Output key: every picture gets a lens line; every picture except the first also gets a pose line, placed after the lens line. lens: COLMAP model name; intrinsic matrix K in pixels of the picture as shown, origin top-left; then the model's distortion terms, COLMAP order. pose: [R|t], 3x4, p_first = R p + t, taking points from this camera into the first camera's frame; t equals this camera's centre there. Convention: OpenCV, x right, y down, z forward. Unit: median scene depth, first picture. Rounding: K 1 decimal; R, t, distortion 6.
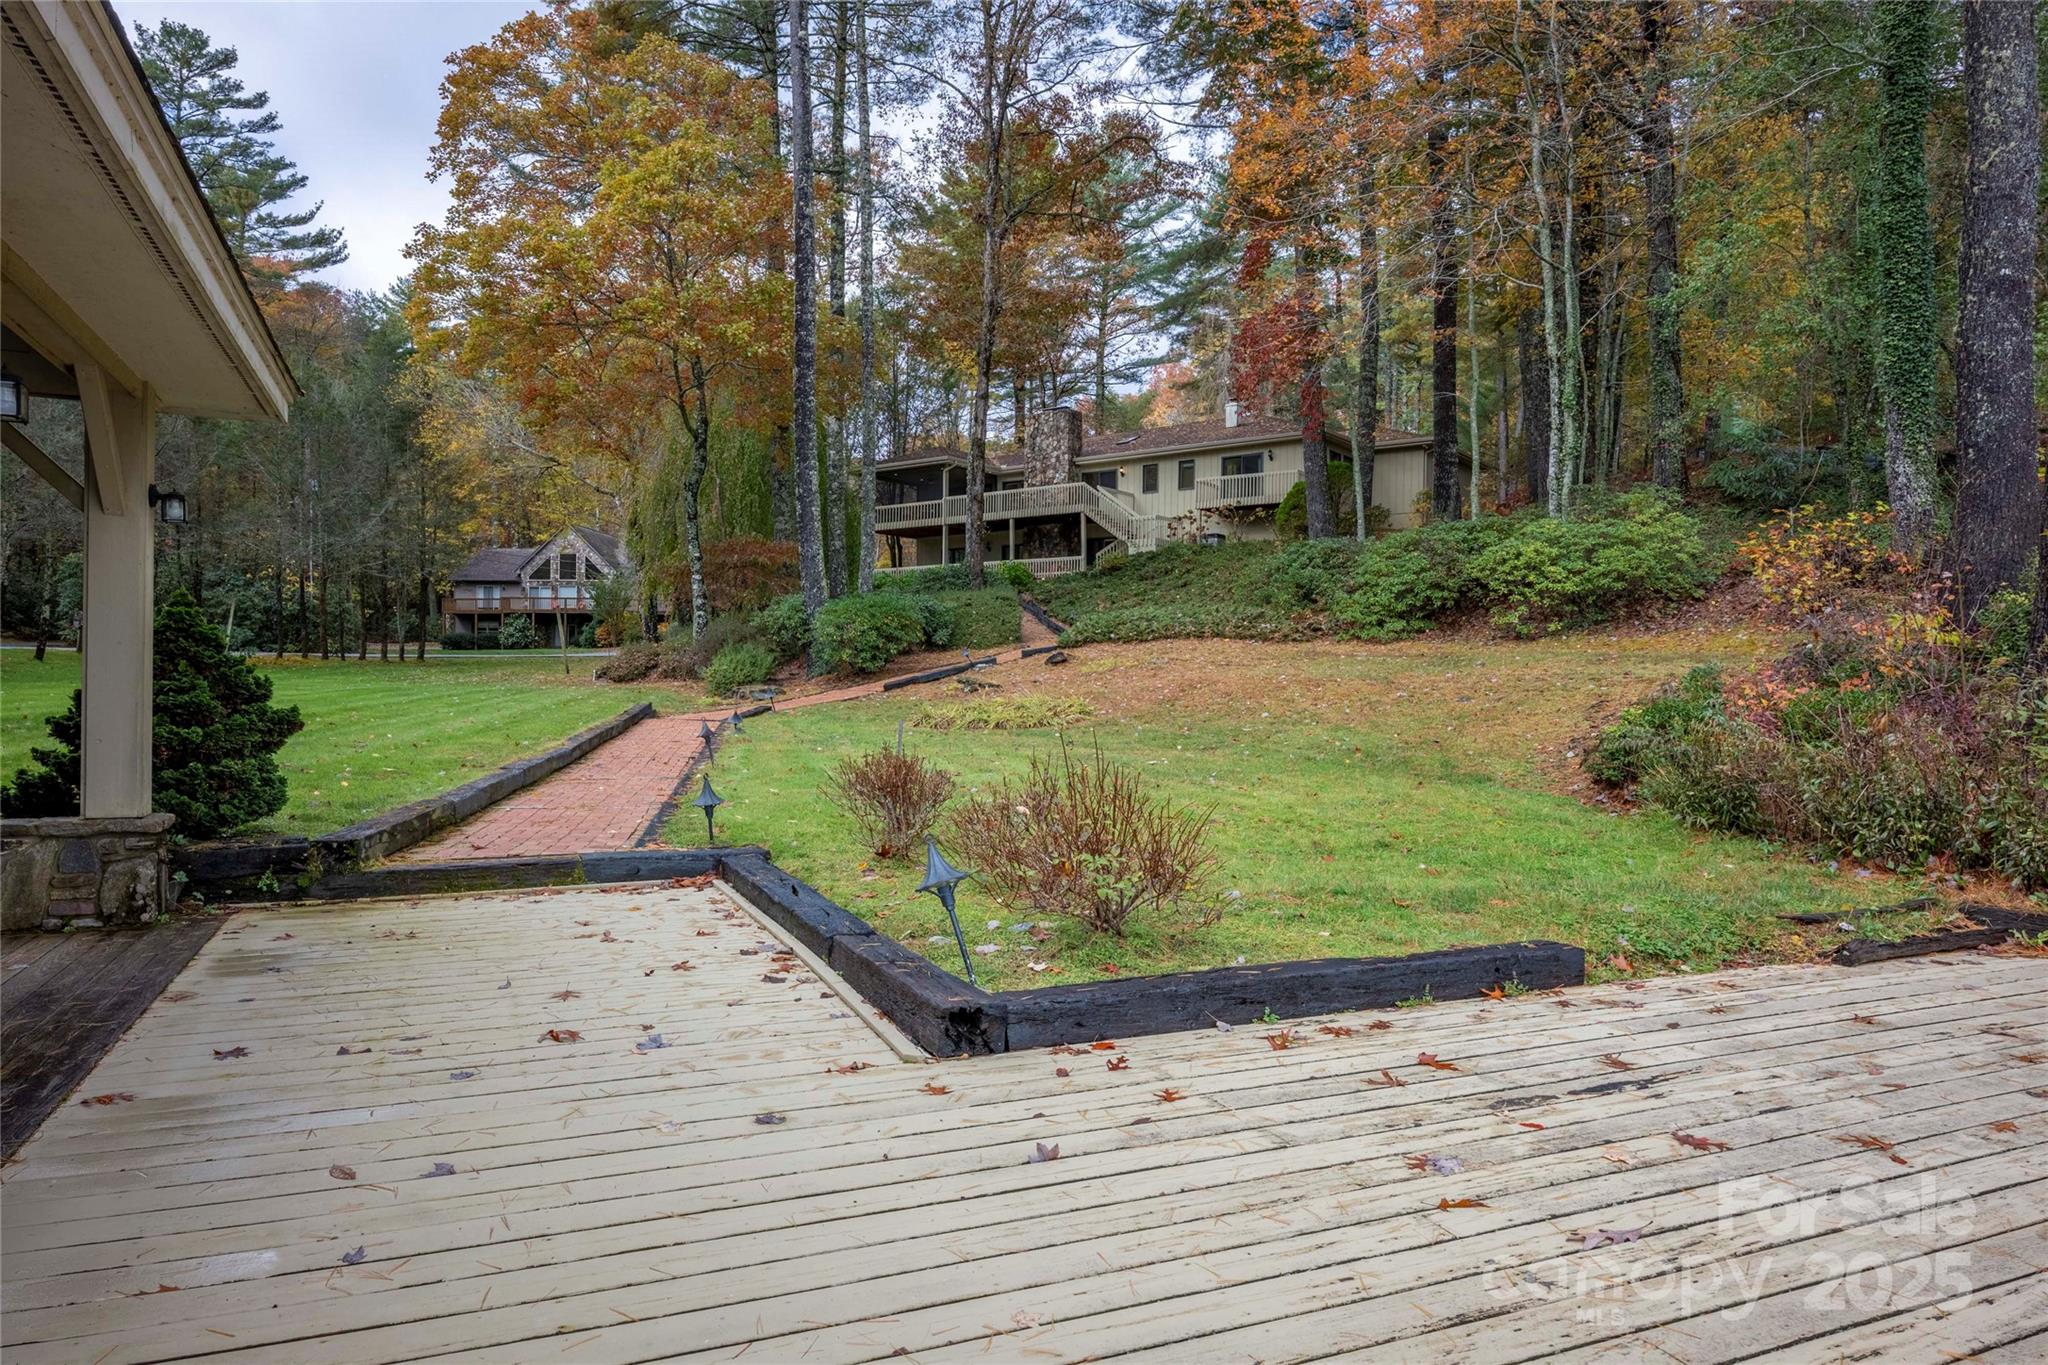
lens RADIAL K [[1233.0, 0, 1023.5], [0, 1233.0, 683.4], [0, 0, 1]] dist [-0.005349, -0.000305]
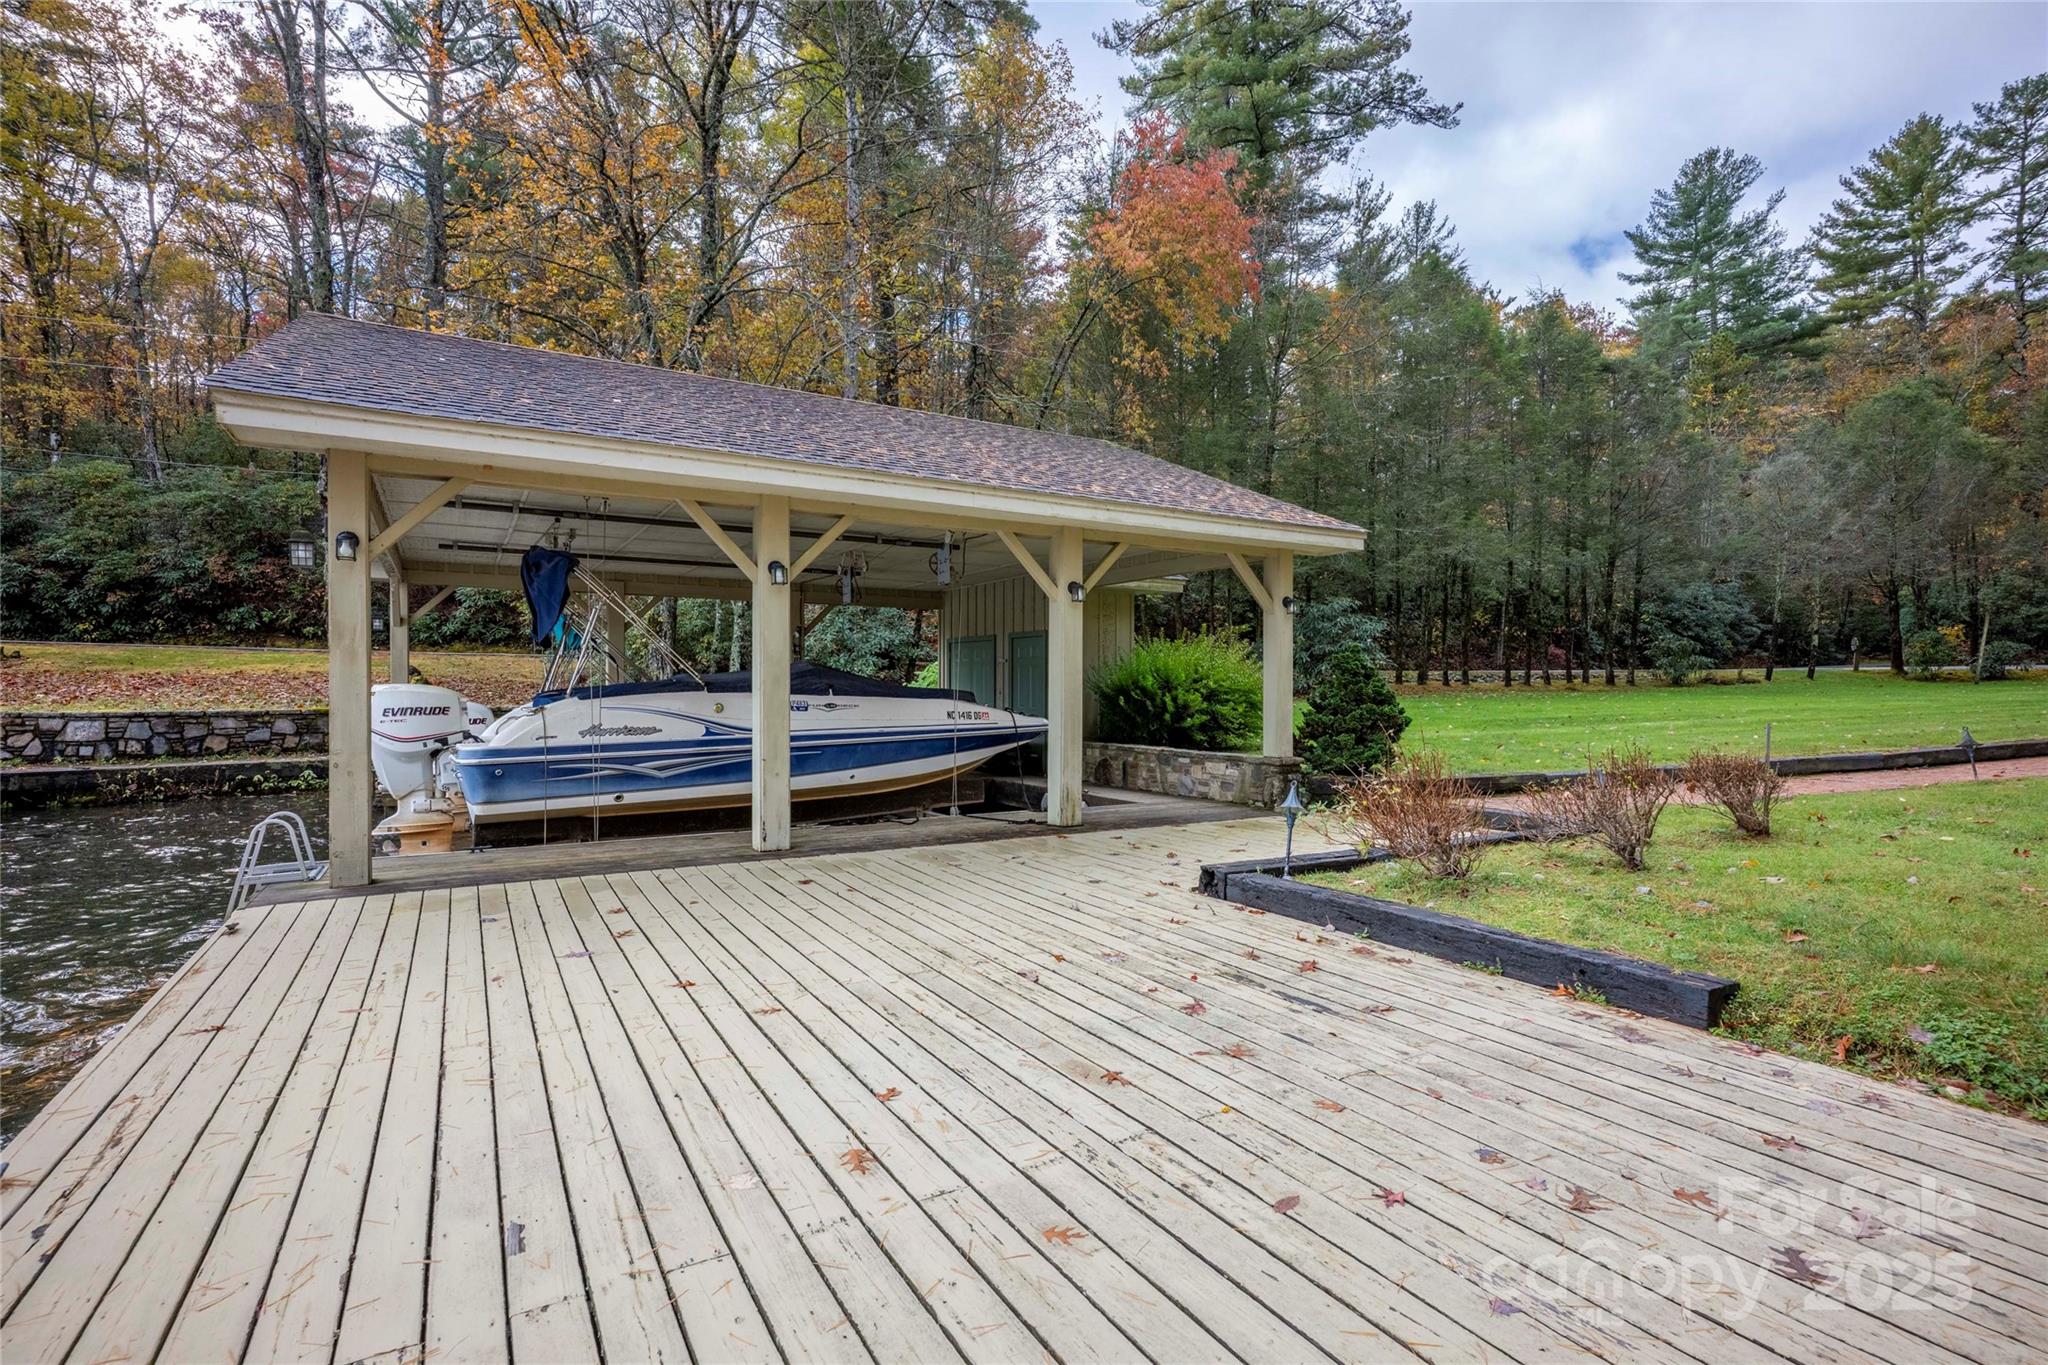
lens RADIAL K [[978.8, 0, 1024.7], [0, 978.8, 688.9], [0, 0, 1]] dist [0.003412, 0.001620]
pose [[0.131184, -0.009719, -0.991310, 1.667546], [0.001735, 0.999953, -0.009574, 0.009080], [0.991356, -0.000464, 0.131195, 0.652824]]
